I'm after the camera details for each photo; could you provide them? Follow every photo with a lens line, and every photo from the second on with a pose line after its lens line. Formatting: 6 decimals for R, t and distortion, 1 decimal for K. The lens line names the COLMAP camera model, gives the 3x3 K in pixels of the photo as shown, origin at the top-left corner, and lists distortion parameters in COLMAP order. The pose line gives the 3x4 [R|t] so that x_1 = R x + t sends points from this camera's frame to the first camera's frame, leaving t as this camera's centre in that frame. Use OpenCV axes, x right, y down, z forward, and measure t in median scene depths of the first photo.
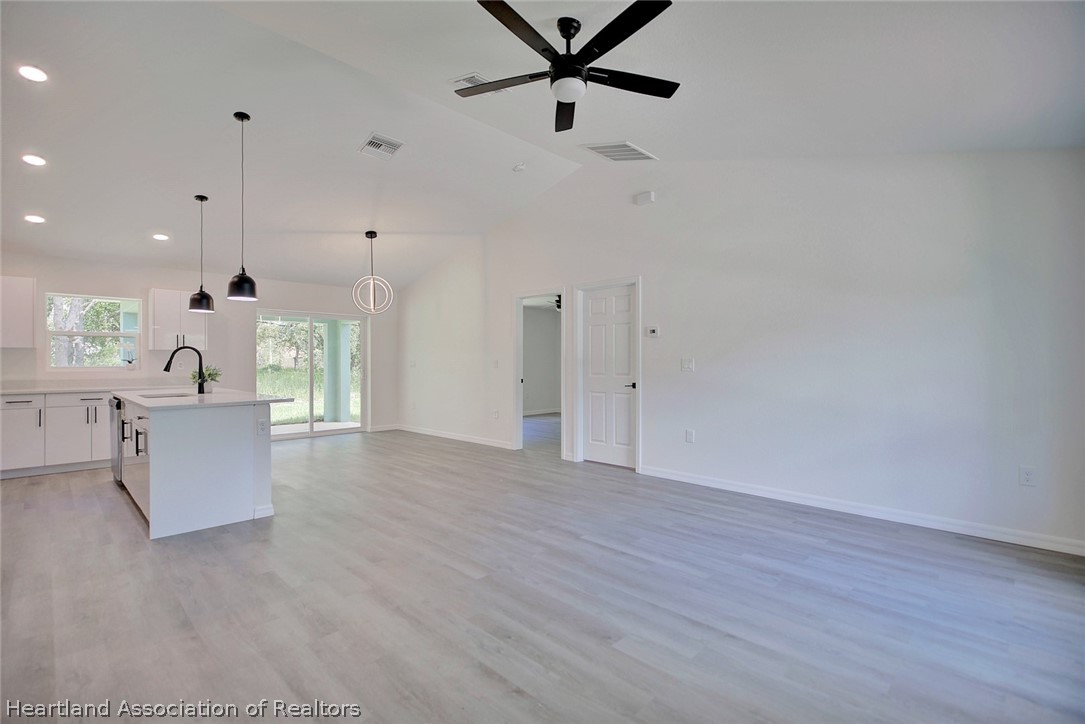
lens RADIAL K [[494.9, 0, 543.2], [0, 494.9, 362.0], [0, 0, 1]] dist [-0.003816, -0.000728]
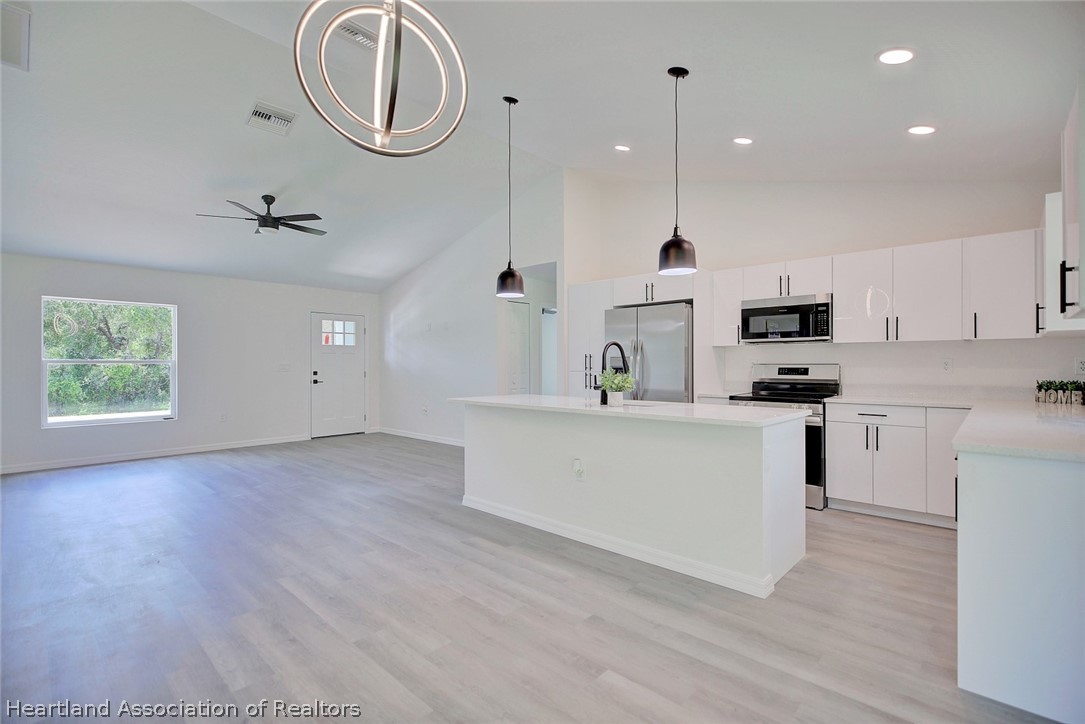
lens RADIAL K [[494.9, 0, 541.8], [0, 494.9, 365.4], [0, 0, 1]] dist [-0.003816, -0.000728]
pose [[-0.999723, 0.004669, -0.023089, -0.525398], [0.004658, 0.999989, 0.000518, 0.003866], [0.023091, 0.000410, -0.999733, 1.573686]]
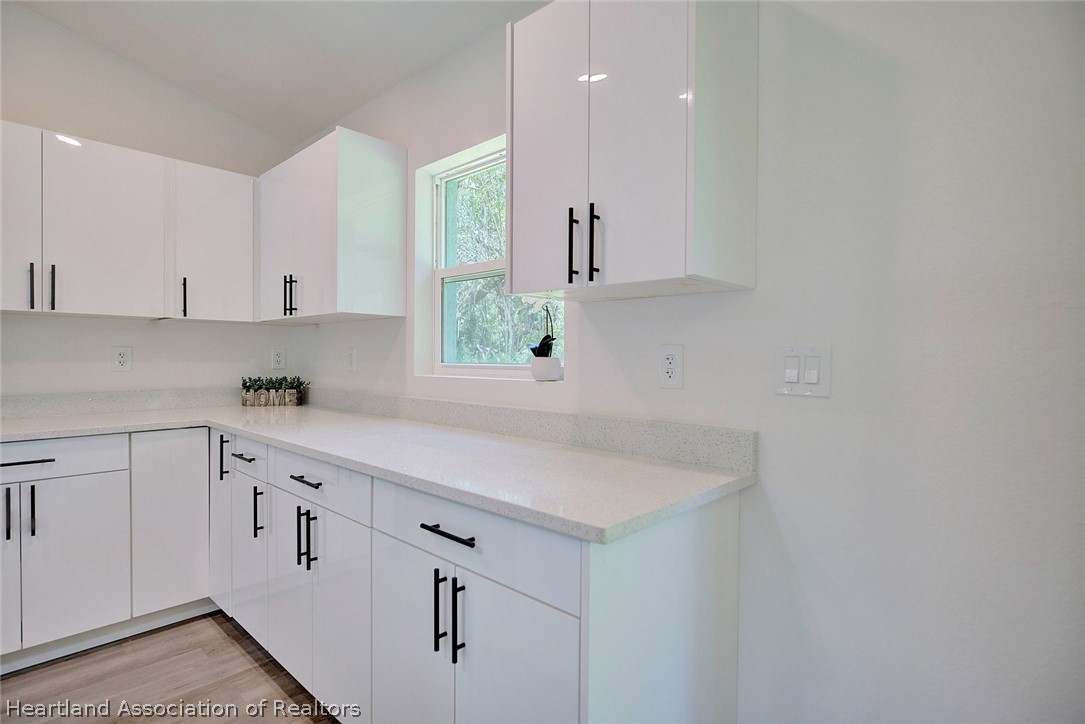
lens RADIAL K [[549.2, 0, 542.3], [0, 549.2, 363.7], [0, 0, 1]] dist [-0.007154, 0.003017]
pose [[0.017394, 0.016141, -0.999718, -0.643477], [-0.002659, 0.999867, 0.016097, 0.003109], [0.999845, 0.002378, 0.017435, 1.209816]]
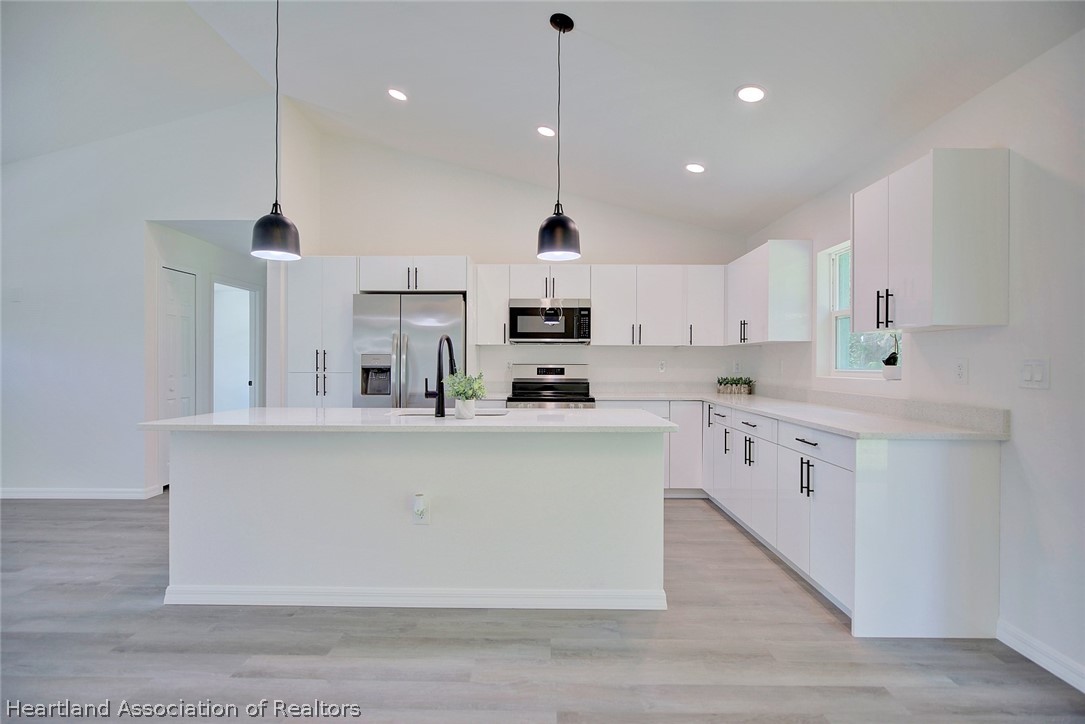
lens RADIAL K [[494.9, 0, 544.7], [0, 494.9, 364.5], [0, 0, 1]] dist [-0.003816, -0.000728]
pose [[-0.721727, 0.000520, -0.692178, -0.348791], [-0.000821, 0.999998, 0.001607, 0.002917], [0.692178, 0.001728, -0.721725, 1.349153]]
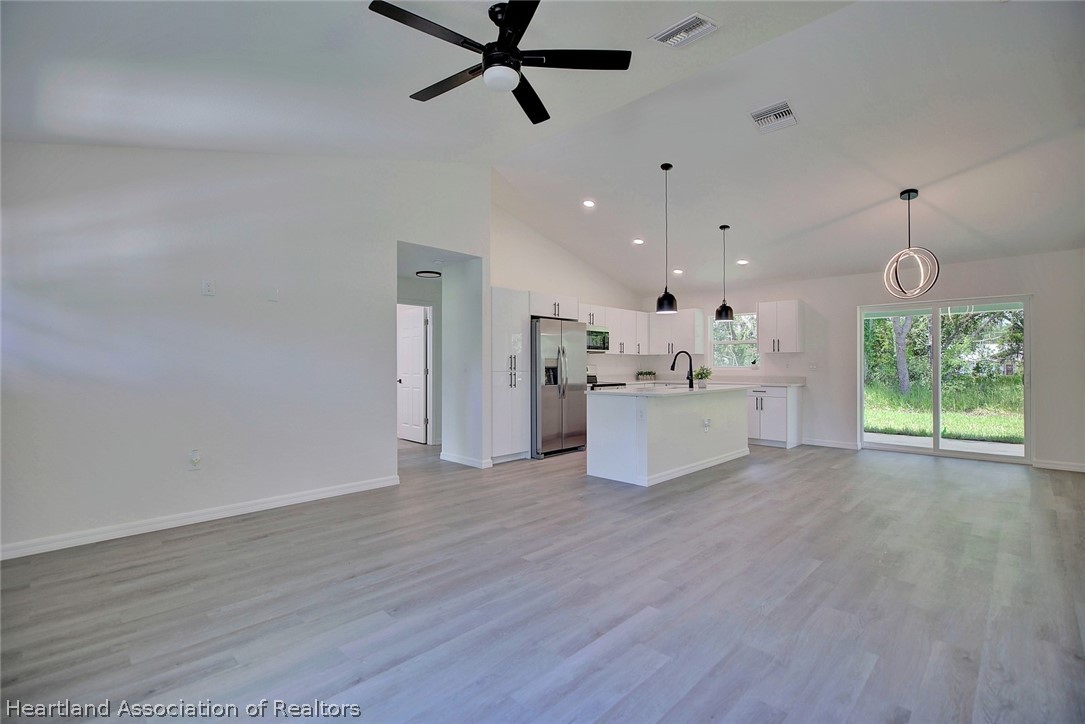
lens RADIAL K [[494.9, 0, 542.3], [0, 494.9, 362.0], [0, 0, 1]] dist [-0.003816, -0.000728]
pose [[-0.000134, -0.004649, -0.999989, 0.522968], [0.002428, 0.999986, -0.004649, 0.002154], [0.999997, -0.002429, -0.000122, 0.557921]]
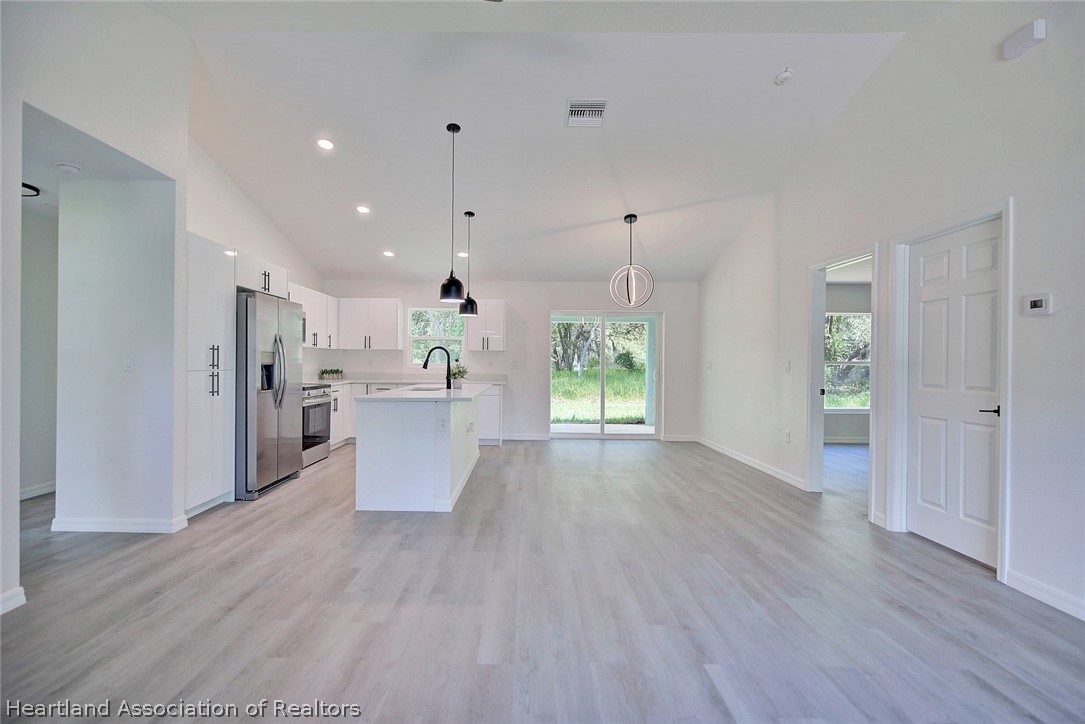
lens RADIAL K [[515.8, 0, 521.9], [0, 515.8, 363.1], [0, 0, 1]] dist [0.000948, -0.003379]
pose [[0.693927, 0.009340, -0.719985, 0.237027], [-0.009398, 0.999948, 0.003914, -0.000320], [0.719984, 0.004051, 0.693979, 0.279303]]
